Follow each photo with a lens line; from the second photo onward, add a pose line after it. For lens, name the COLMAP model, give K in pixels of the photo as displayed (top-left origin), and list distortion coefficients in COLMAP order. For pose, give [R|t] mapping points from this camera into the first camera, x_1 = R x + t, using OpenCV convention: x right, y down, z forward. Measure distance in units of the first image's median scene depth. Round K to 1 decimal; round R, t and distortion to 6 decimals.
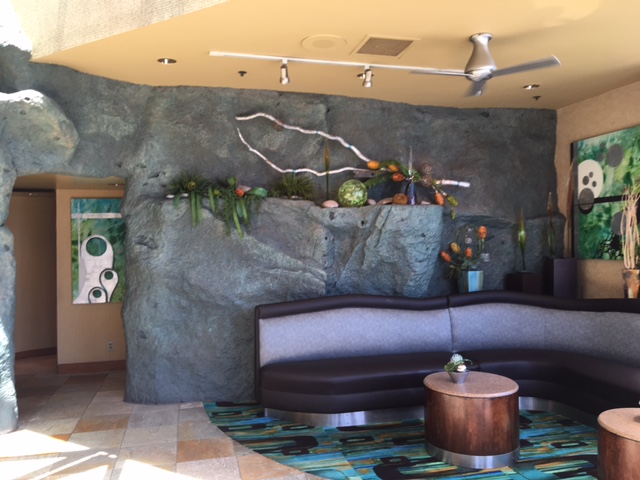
lens RADIAL K [[512.9, 0, 336.5], [0, 512.9, 239.5], [0, 0, 1]] dist [0.003907, -0.015143]
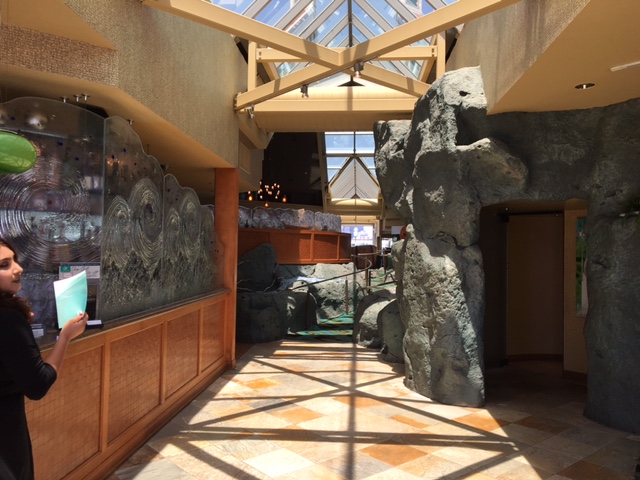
lens RADIAL K [[512.9, 0, 336.5], [0, 512.9, 239.5], [0, 0, 1]] dist [0.003907, -0.015143]
pose [[0.471293, -0.003906, -0.881968, 0.289246], [-0.020681, 0.999666, -0.015478, -0.012306], [0.881734, 0.025535, 0.471055, 0.072680]]
